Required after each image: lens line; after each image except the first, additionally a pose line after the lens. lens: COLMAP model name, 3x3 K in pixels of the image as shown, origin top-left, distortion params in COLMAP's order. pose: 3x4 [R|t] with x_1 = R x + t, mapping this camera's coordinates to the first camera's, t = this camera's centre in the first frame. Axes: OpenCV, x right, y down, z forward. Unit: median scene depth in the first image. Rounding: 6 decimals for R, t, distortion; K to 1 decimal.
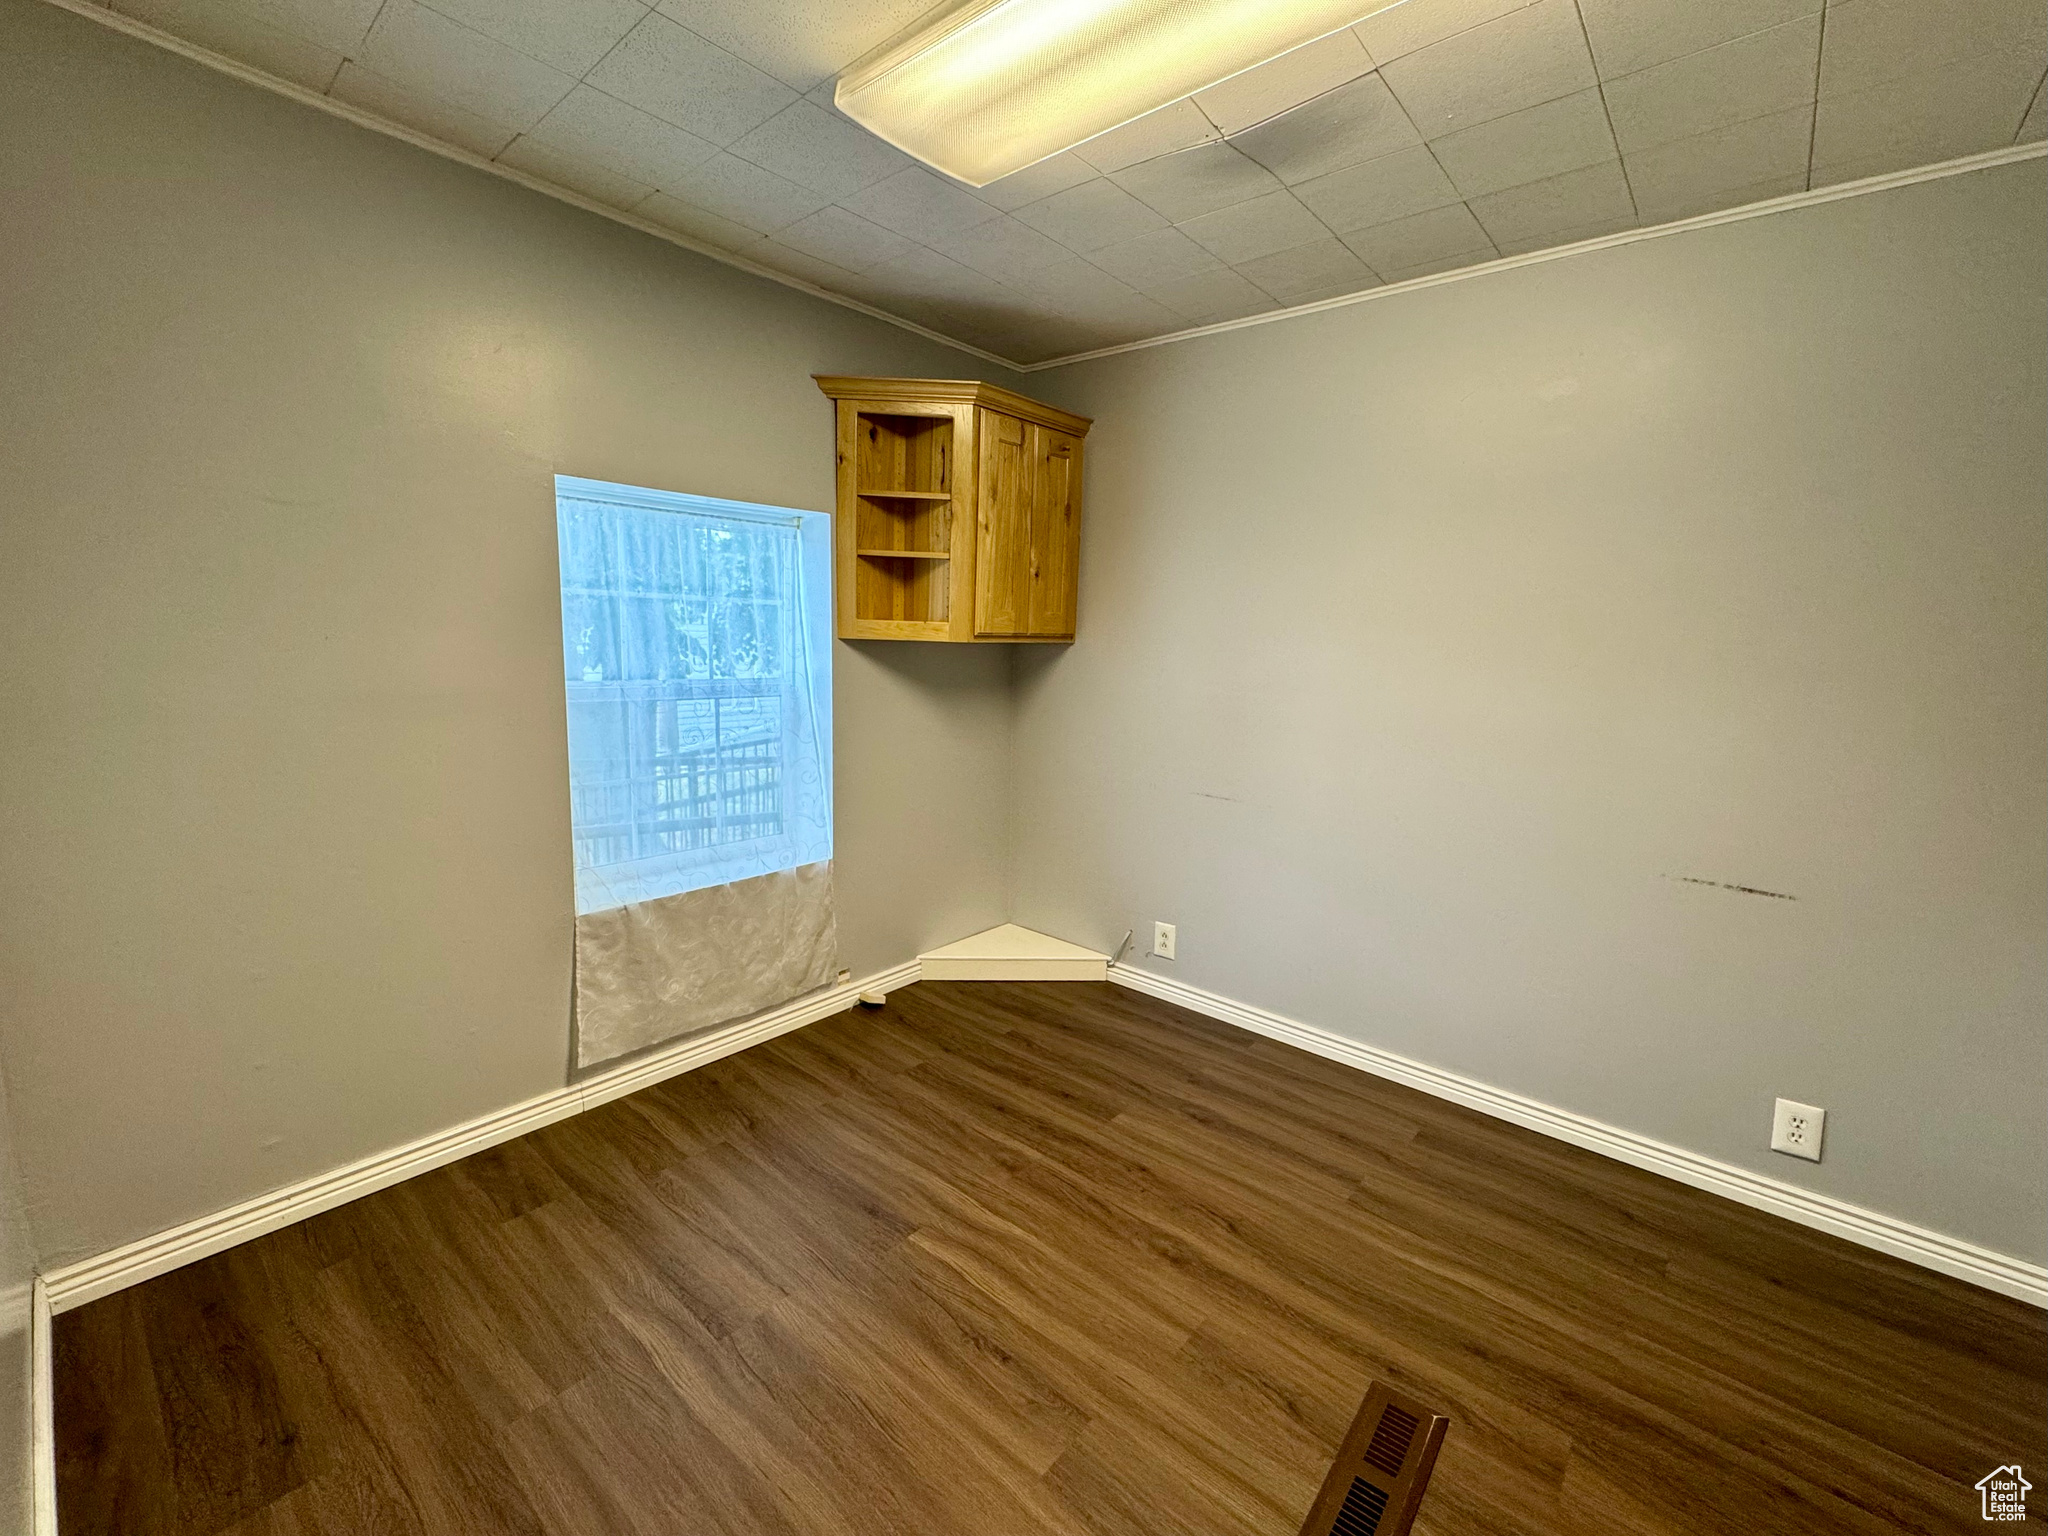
lens RADIAL K [[820.8, 0, 1003.3], [0, 820.8, 775.3], [0, 0, 1]] dist [-0.000662, 0.000392]
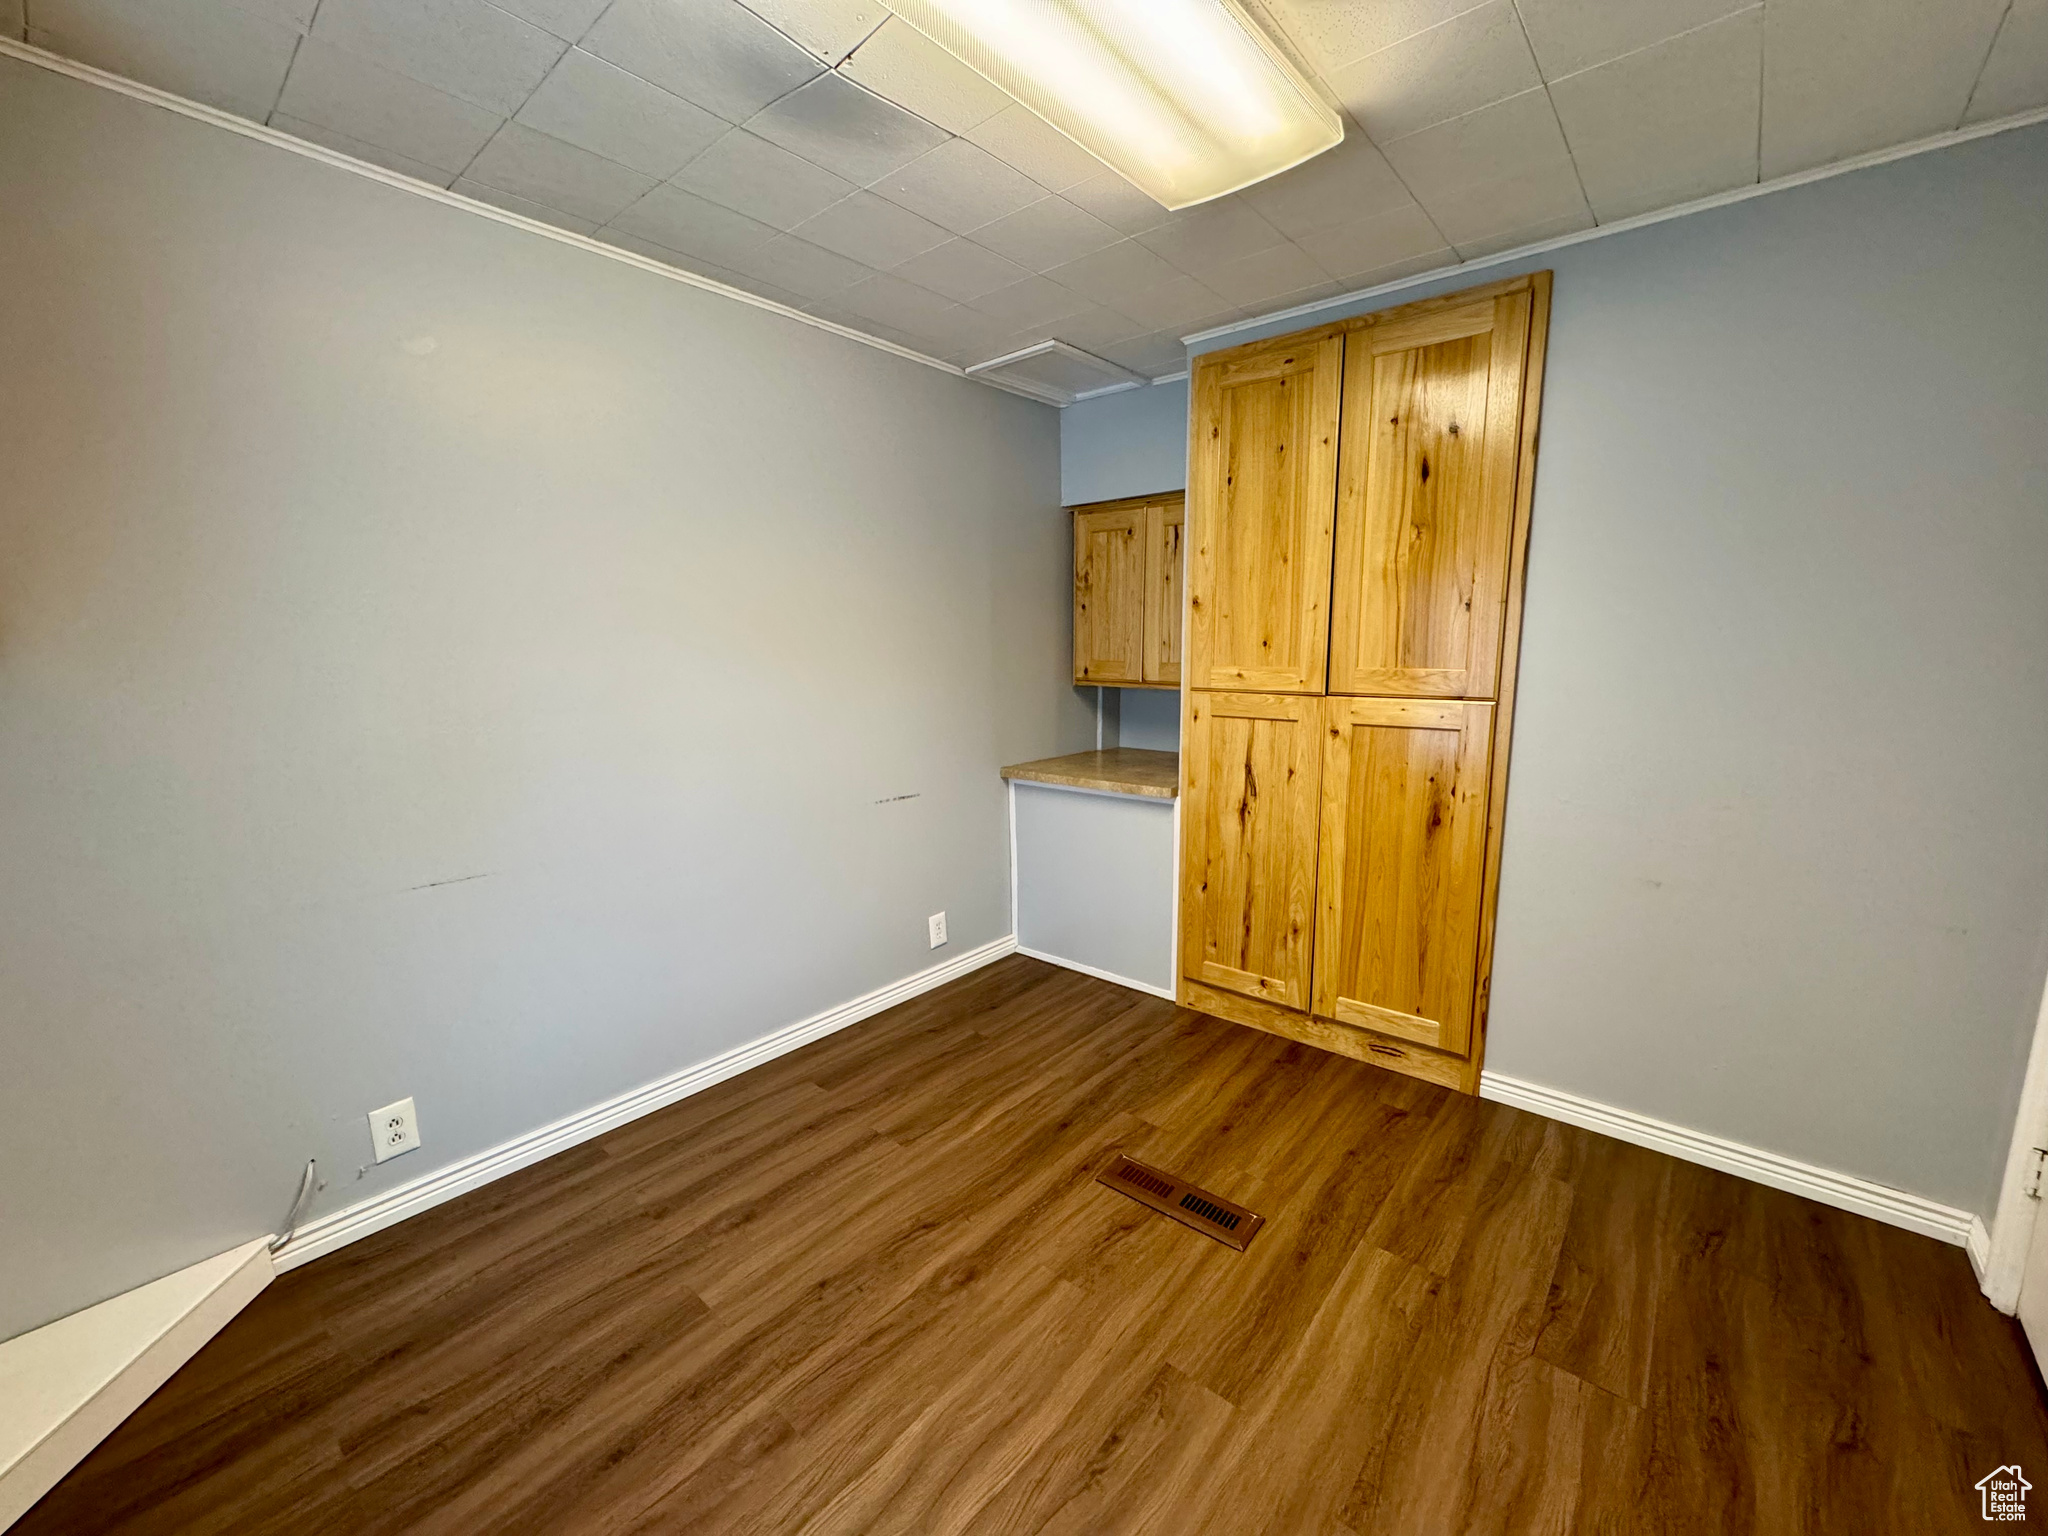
lens RADIAL K [[820.8, 0, 1005.1], [0, 820.8, 762.3], [0, 0, 1]] dist [-0.000662, 0.000392]
pose [[0.012558, -0.180368, 0.983519, -0.583576], [0.181226, 0.967718, 0.175157, -0.156835], [-0.983361, 0.176039, 0.044841, 0.721468]]
